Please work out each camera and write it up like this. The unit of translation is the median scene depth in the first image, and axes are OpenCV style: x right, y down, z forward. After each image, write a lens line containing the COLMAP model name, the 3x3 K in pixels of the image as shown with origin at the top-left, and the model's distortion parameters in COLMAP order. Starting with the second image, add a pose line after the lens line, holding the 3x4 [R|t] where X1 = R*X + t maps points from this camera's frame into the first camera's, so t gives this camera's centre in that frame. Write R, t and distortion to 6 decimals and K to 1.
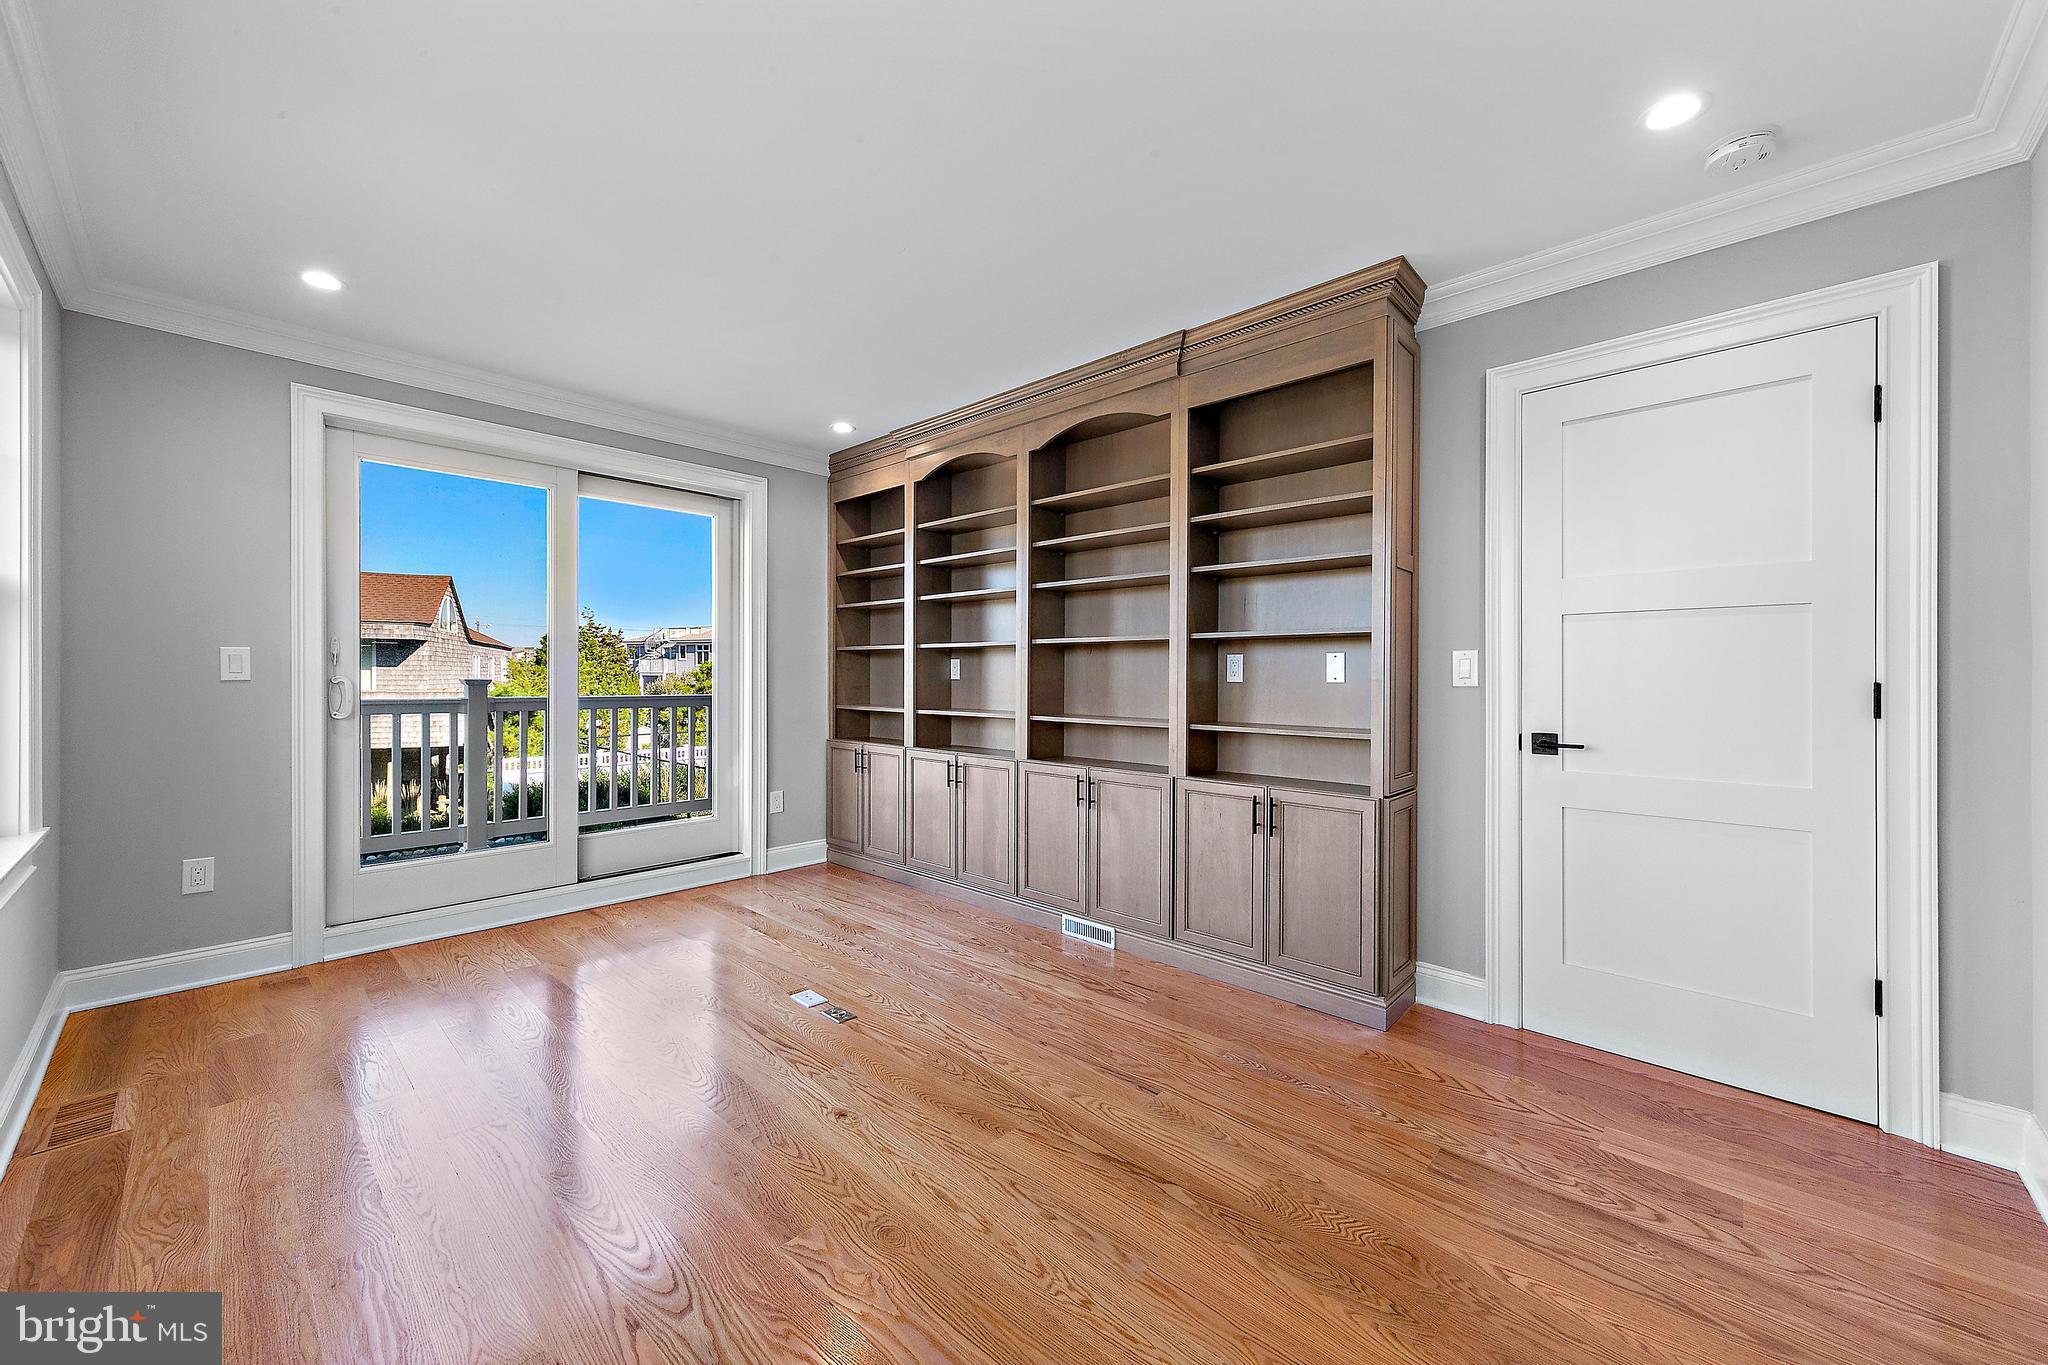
lens RADIAL K [[759.7, 0, 1020.5], [0, 759.7, 682.3], [0, 0, 1]] dist [0.015228, 0.000070]
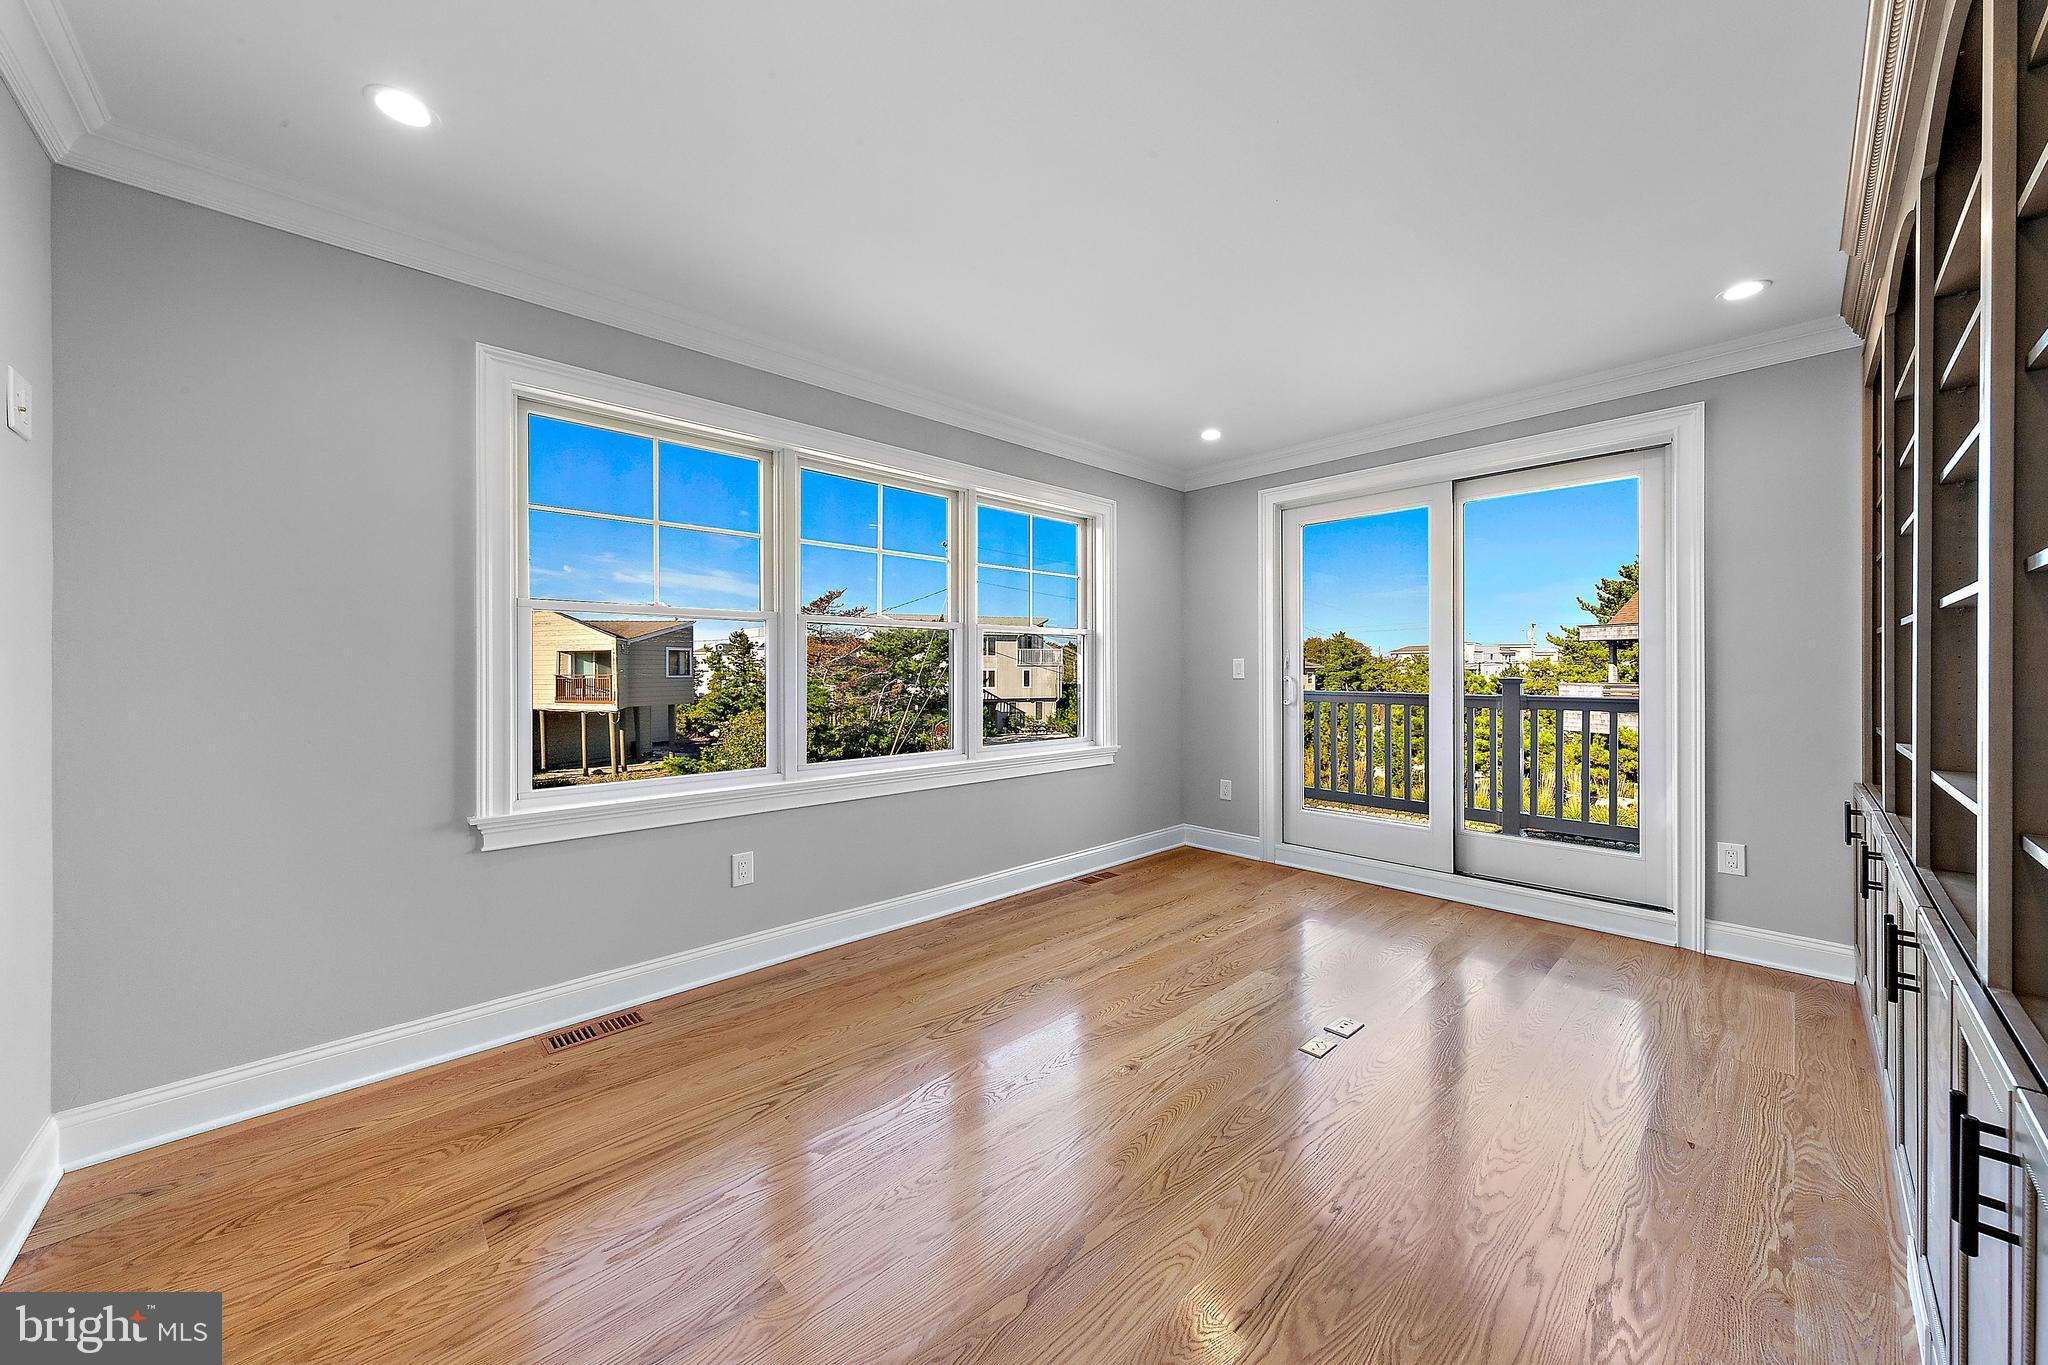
lens RADIAL K [[708.7, 0, 1017.7], [0, 708.7, 680.2], [0, 0, 1]] dist [-0.012221, 0.000109]
pose [[-0.053893, 0.007898, -0.998515, 0.492475], [-0.008623, 0.999928, 0.008375, -0.006712], [0.998509, 0.009062, -0.053821, 0.538741]]
